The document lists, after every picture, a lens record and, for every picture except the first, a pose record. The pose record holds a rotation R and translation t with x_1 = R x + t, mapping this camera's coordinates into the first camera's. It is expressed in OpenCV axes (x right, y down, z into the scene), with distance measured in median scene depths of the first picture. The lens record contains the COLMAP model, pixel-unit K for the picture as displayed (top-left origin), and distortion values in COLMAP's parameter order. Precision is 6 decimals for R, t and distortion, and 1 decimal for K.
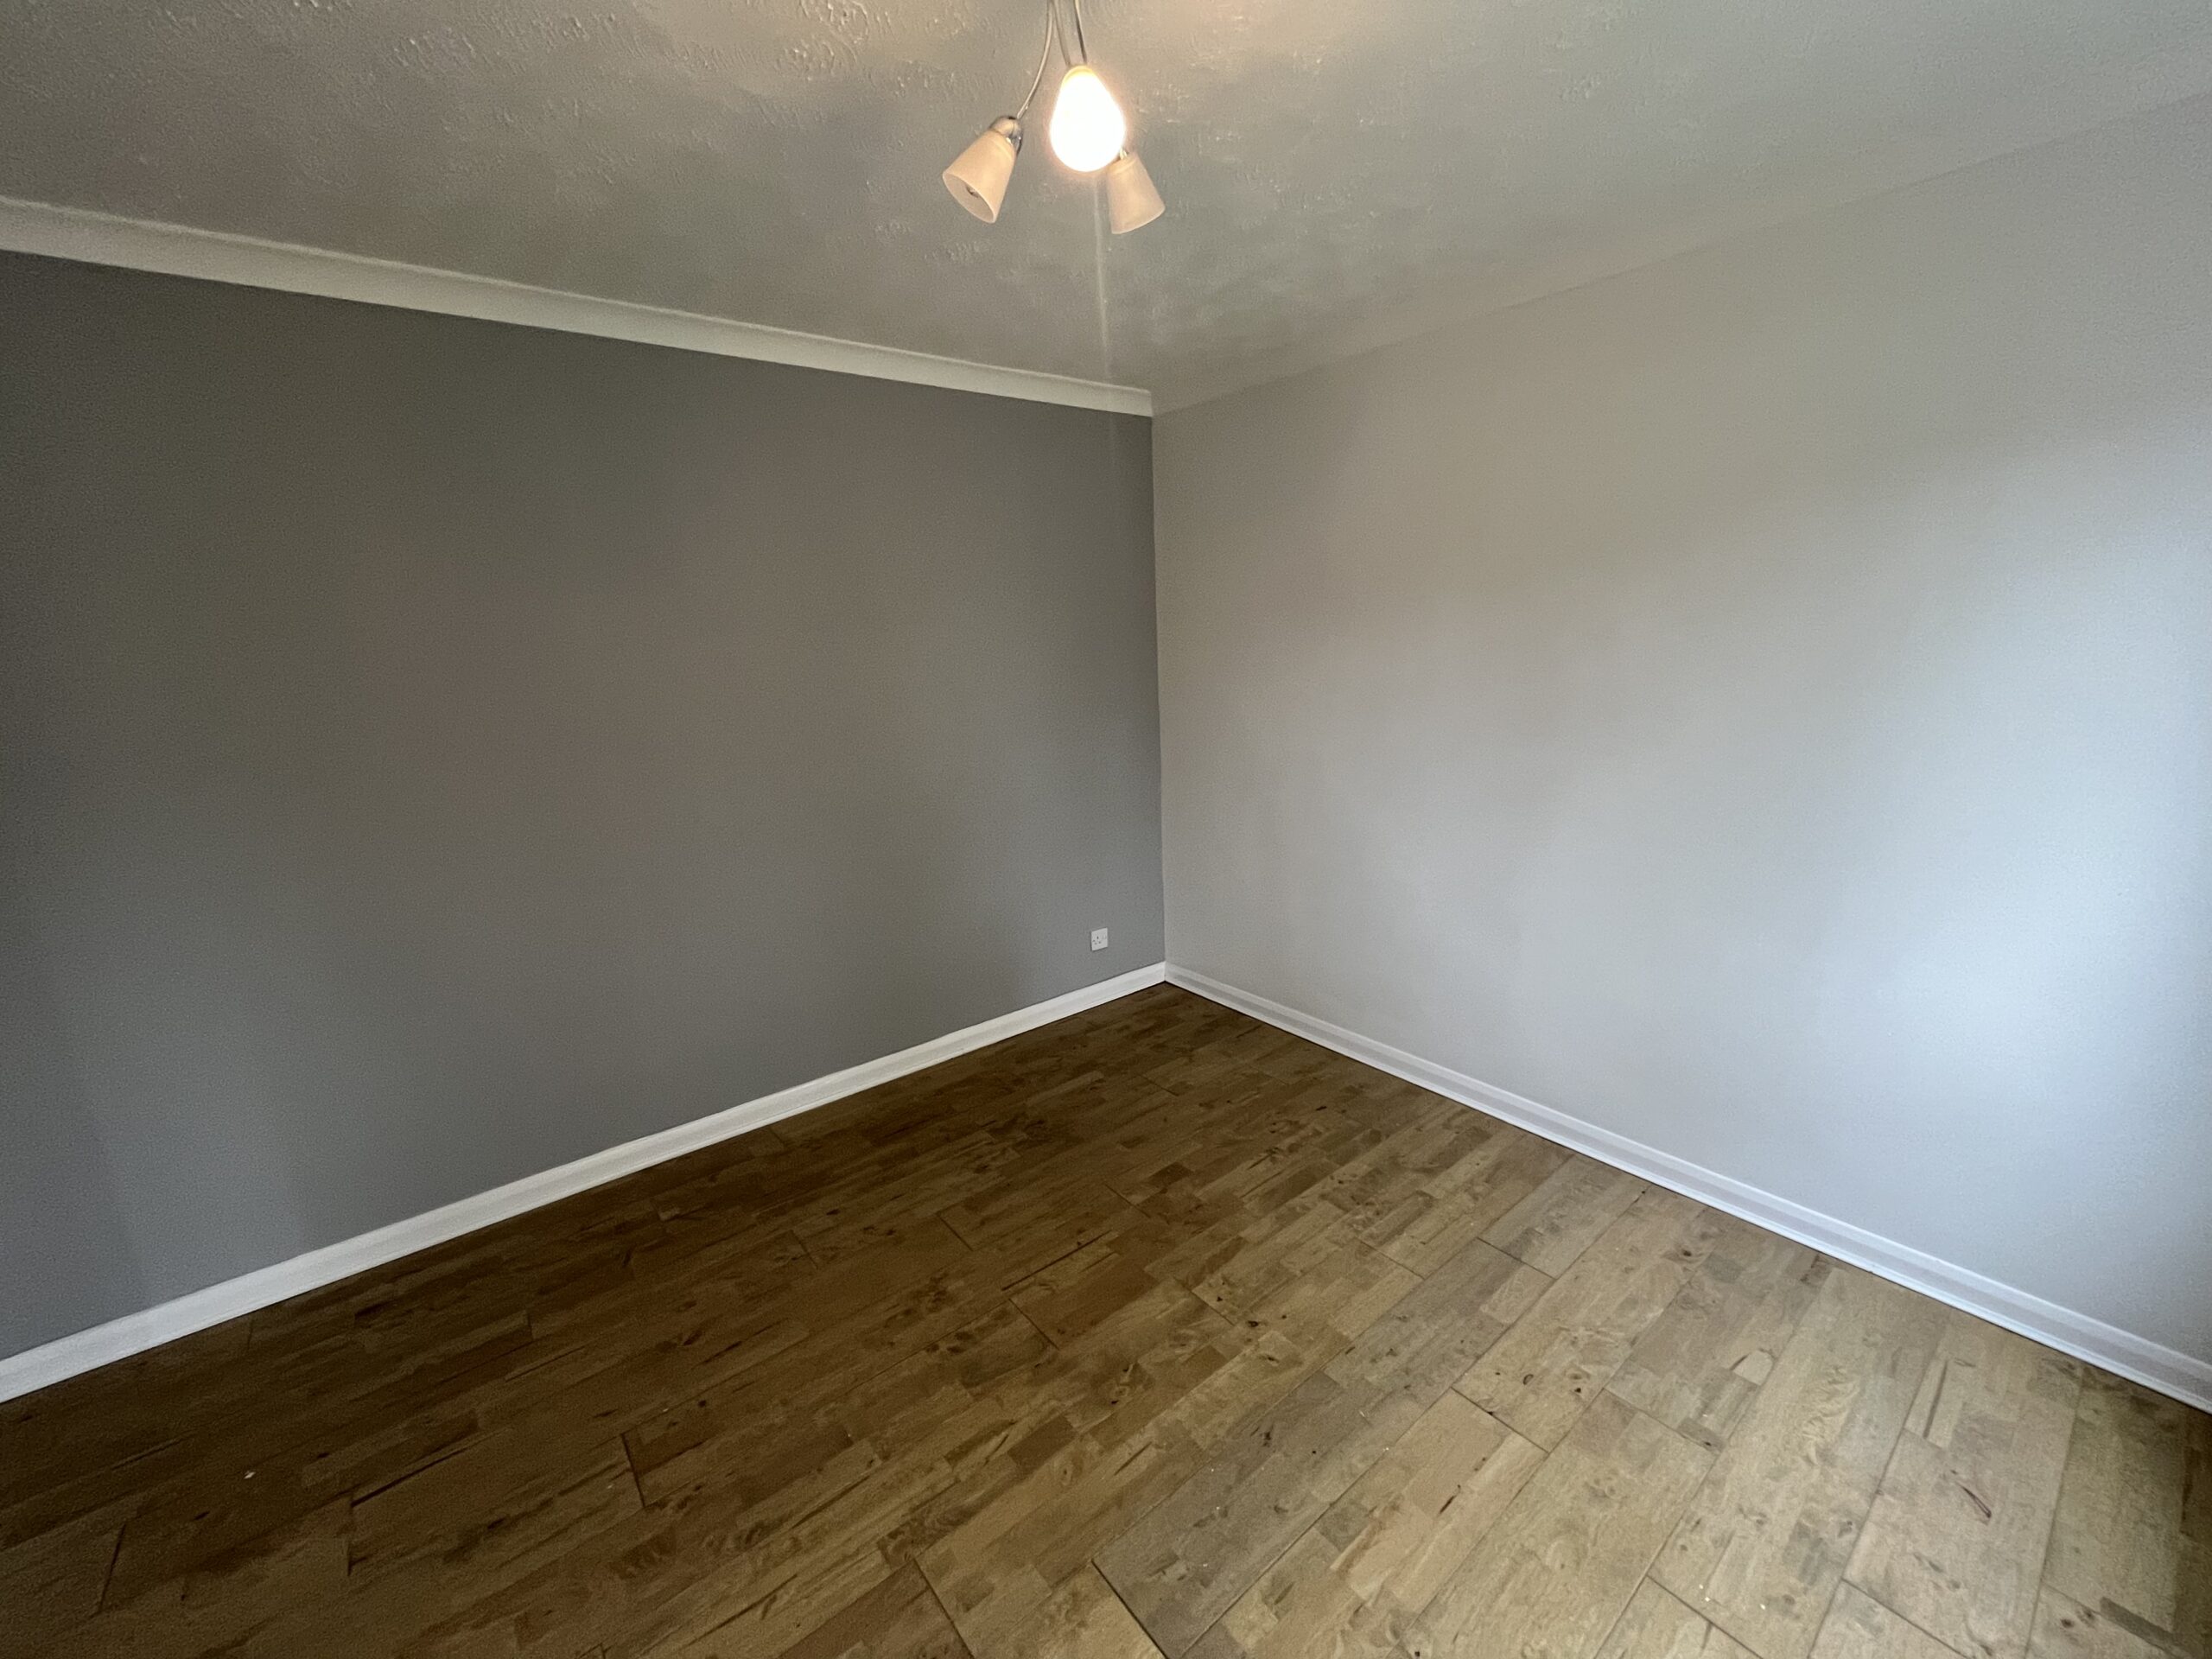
lens RADIAL K [[890.2, 0, 1103.2], [0, 890.2, 818.5], [0, 0, 1]] dist [-0.000343, -0.000633]
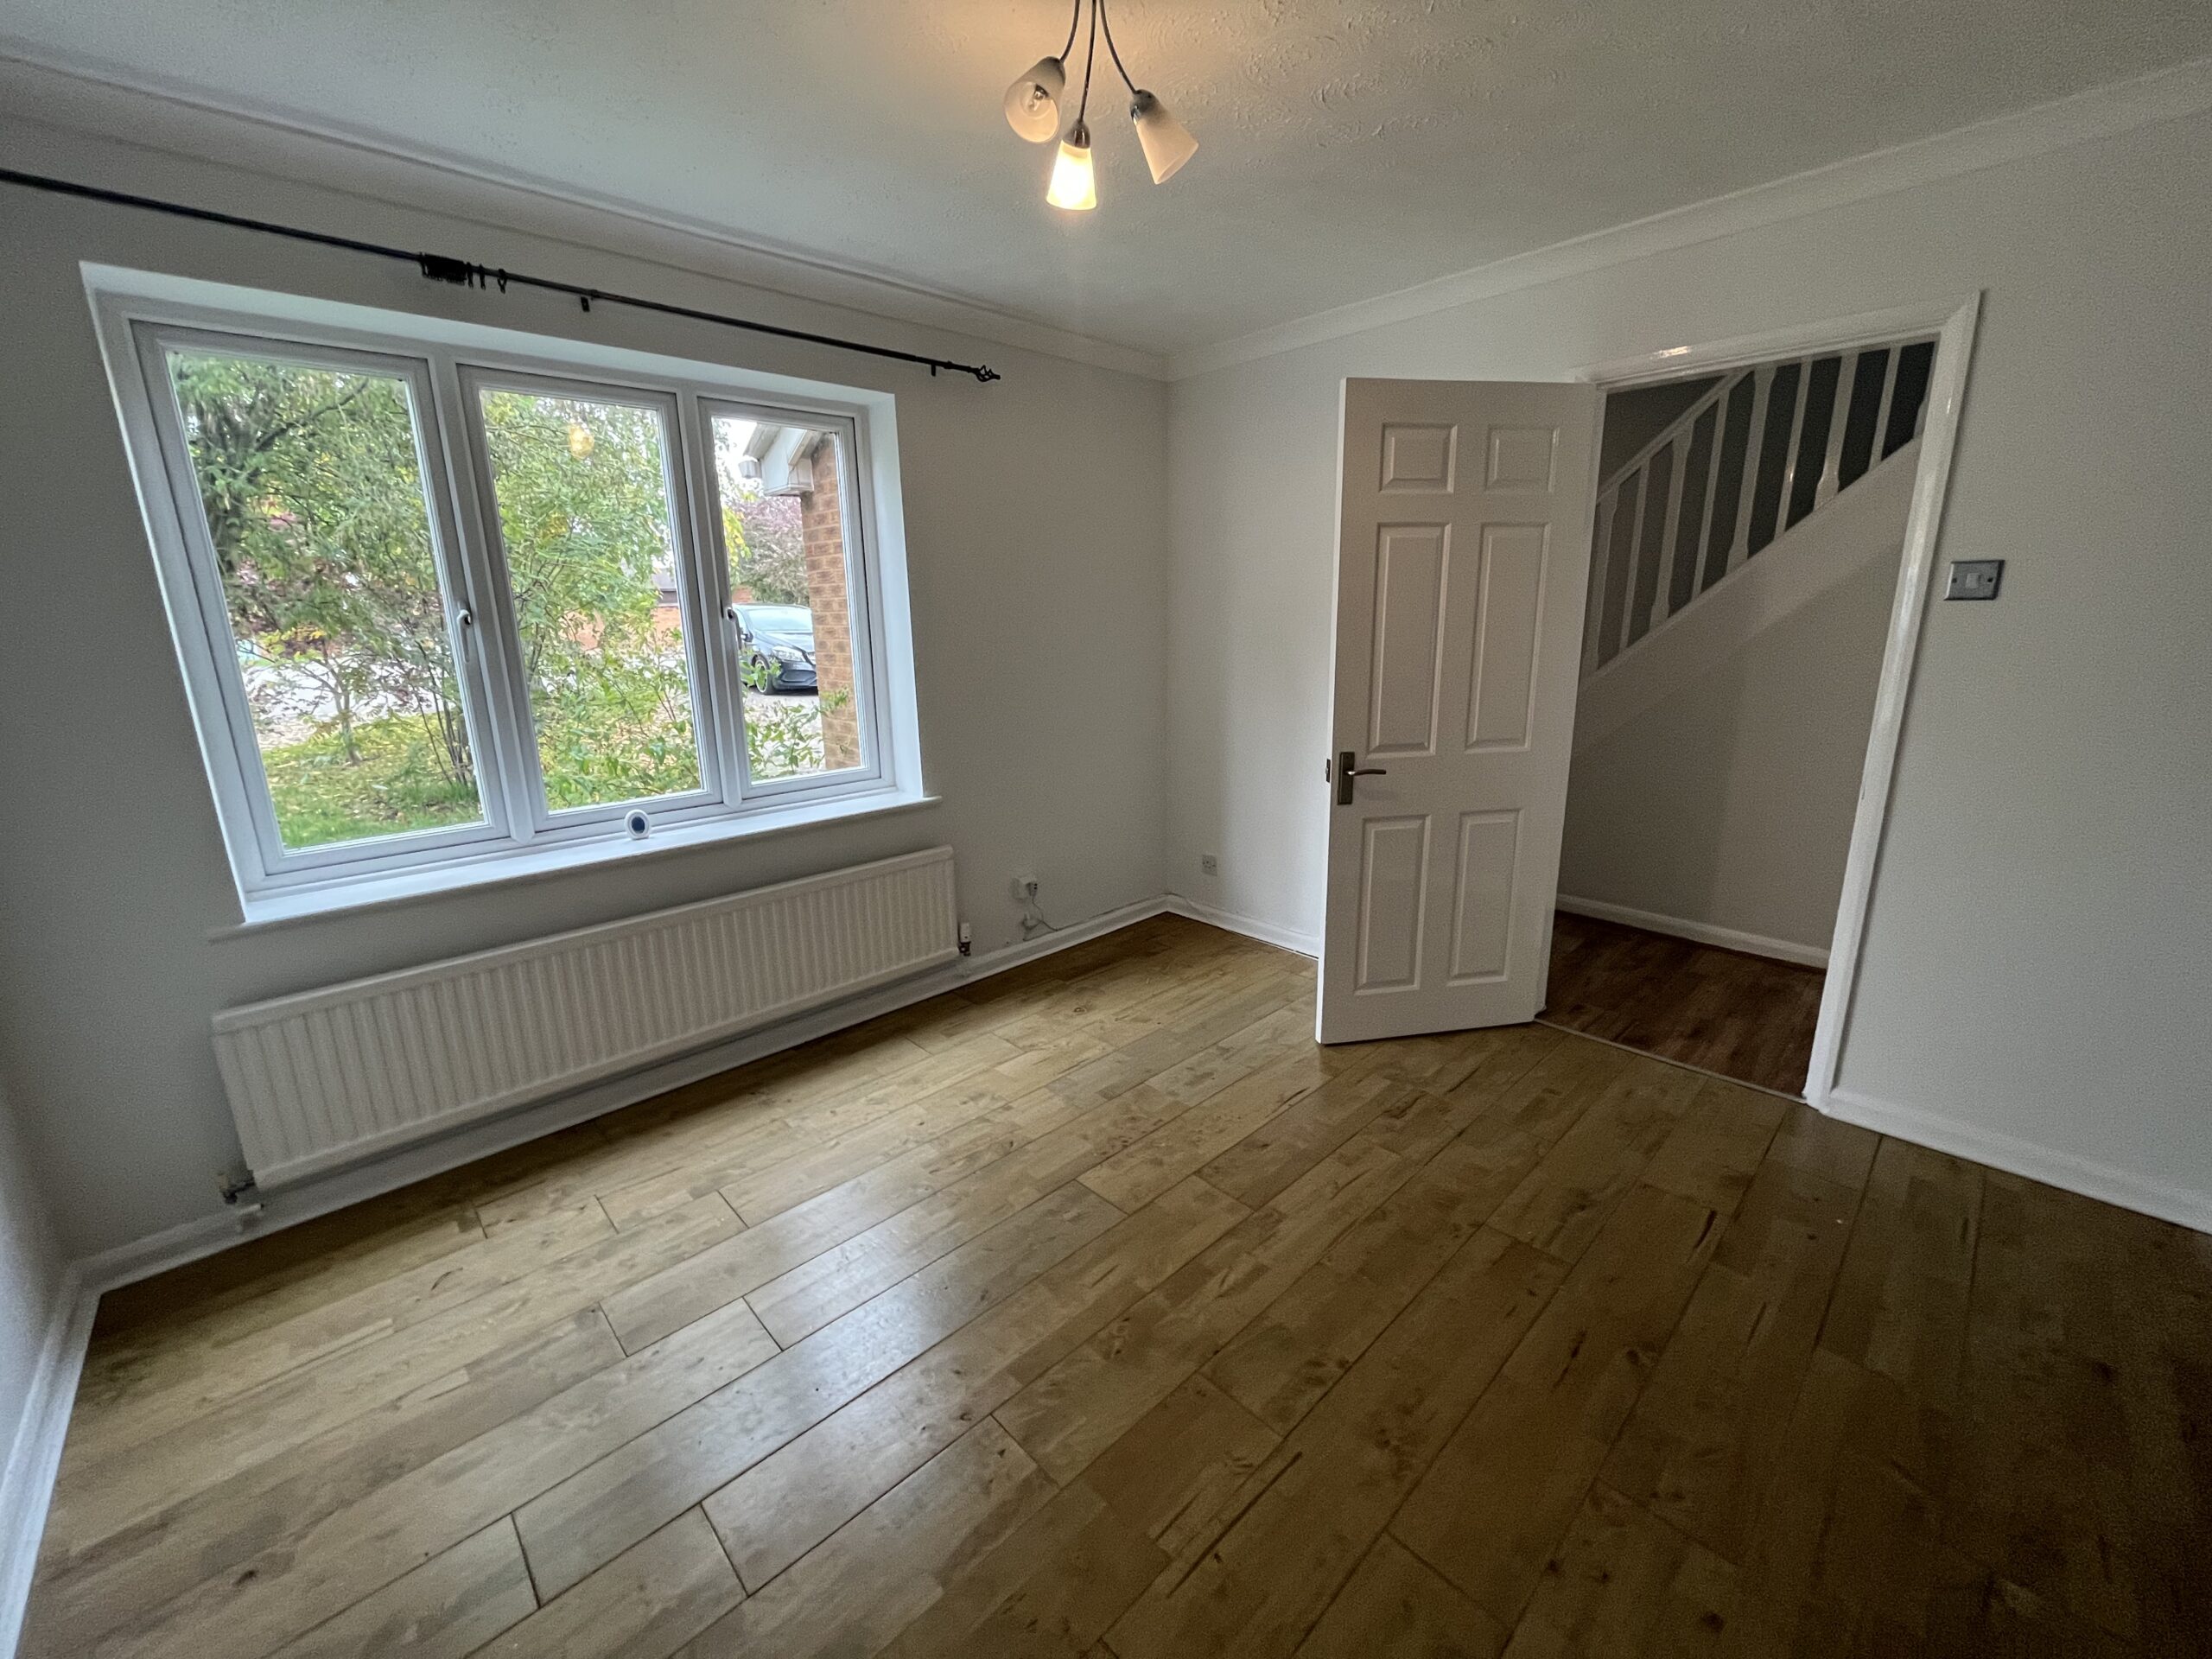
lens RADIAL K [[890.2, 0, 1103.2], [0, 890.2, 818.5], [0, 0, 1]] dist [-0.000343, -0.000633]
pose [[-0.994692, 0.074168, -0.071322, 0.066564], [0.037011, 0.904639, 0.424568, -0.276168], [0.096010, 0.419674, -0.902583, 1.617224]]
